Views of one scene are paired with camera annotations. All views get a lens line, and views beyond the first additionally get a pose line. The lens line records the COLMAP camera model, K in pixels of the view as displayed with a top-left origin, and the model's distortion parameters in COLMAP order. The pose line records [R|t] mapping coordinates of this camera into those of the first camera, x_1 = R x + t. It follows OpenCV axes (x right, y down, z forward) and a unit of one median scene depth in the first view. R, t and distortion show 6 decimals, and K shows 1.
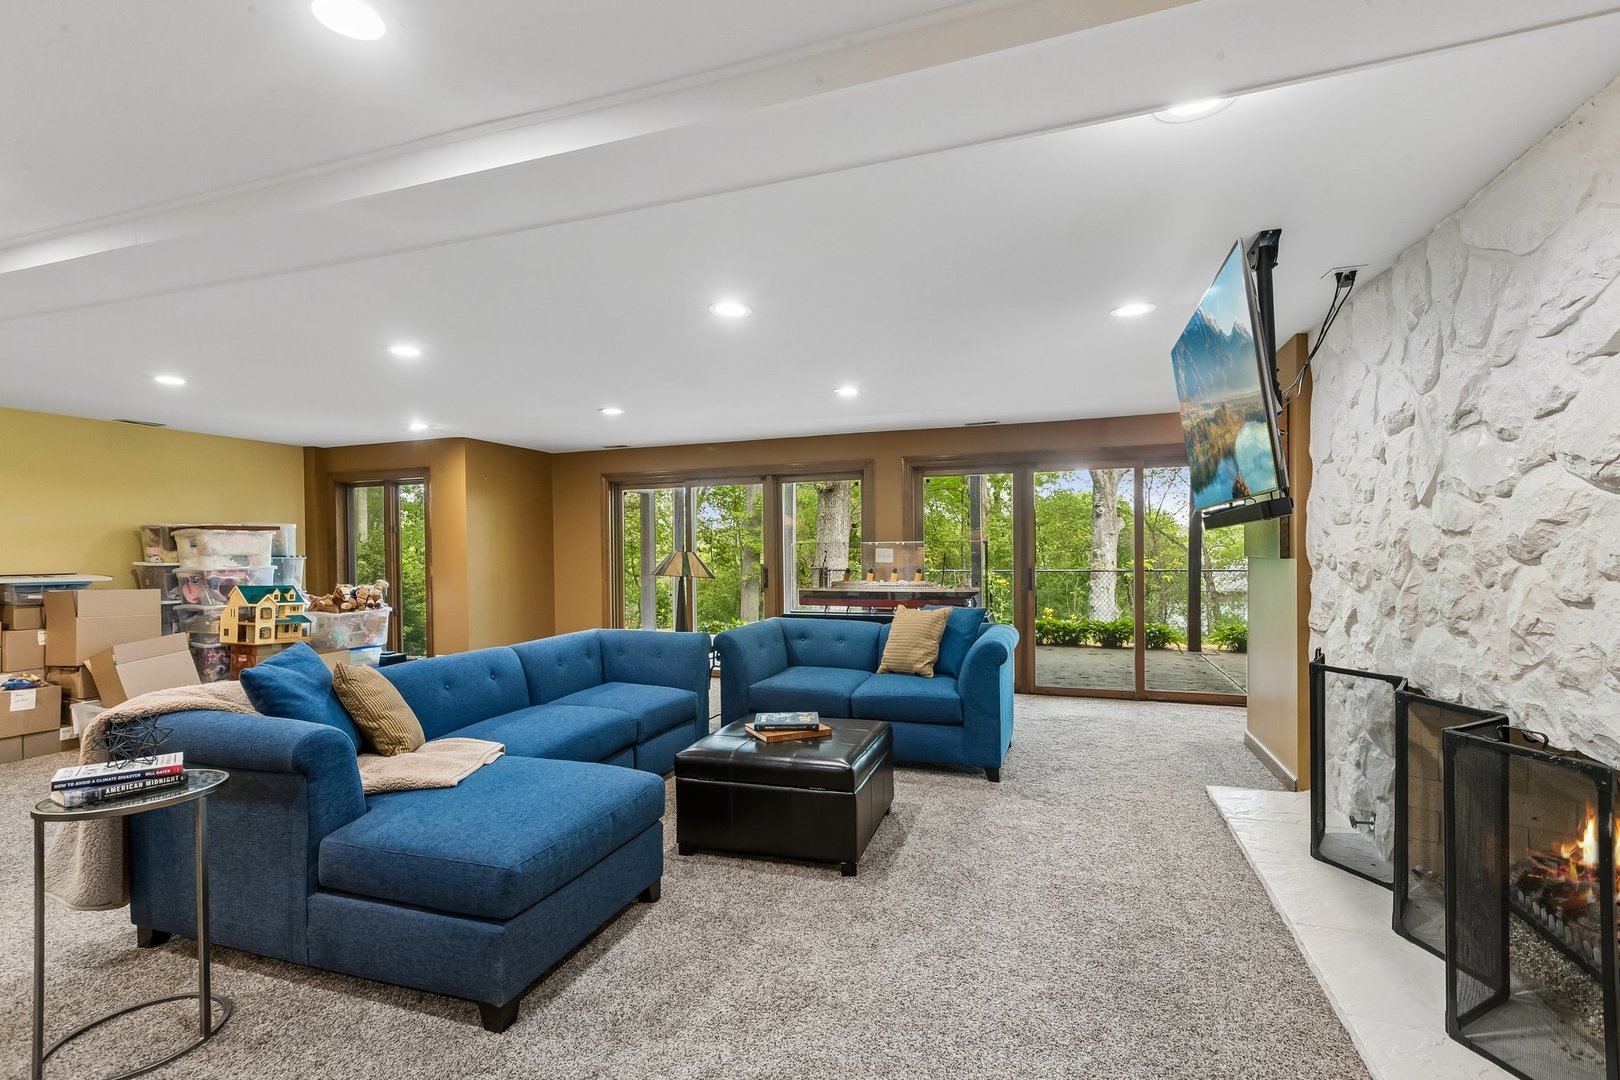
lens RADIAL K [[745.2, 0, 801.8], [0, 745.2, 554.6], [0, 0, 1]] dist [0.017504, 0.000559]
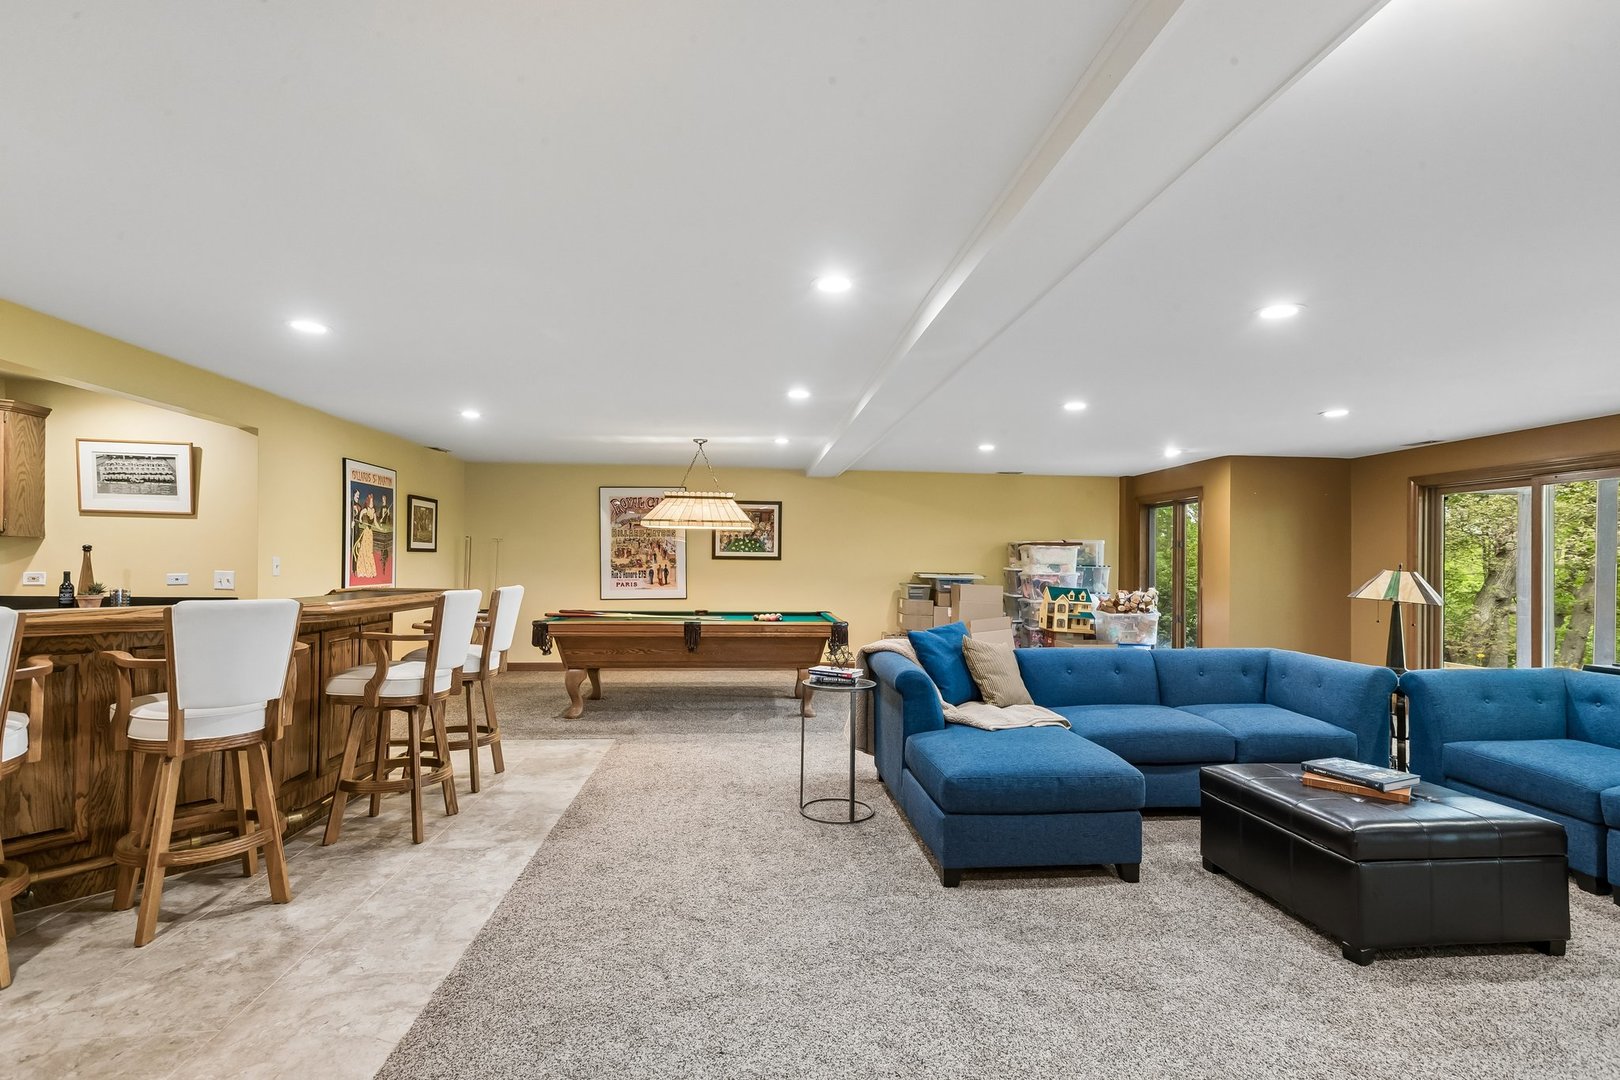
lens RADIAL K [[745.2, 0, 814.0], [0, 745.2, 553.7], [0, 0, 1]] dist [0.017504, 0.000559]
pose [[0.426429, 0.008958, -0.904477, 0.287621], [-0.024757, 0.999692, -0.001771, -0.005049], [0.904182, 0.023148, 0.426520, 0.042565]]
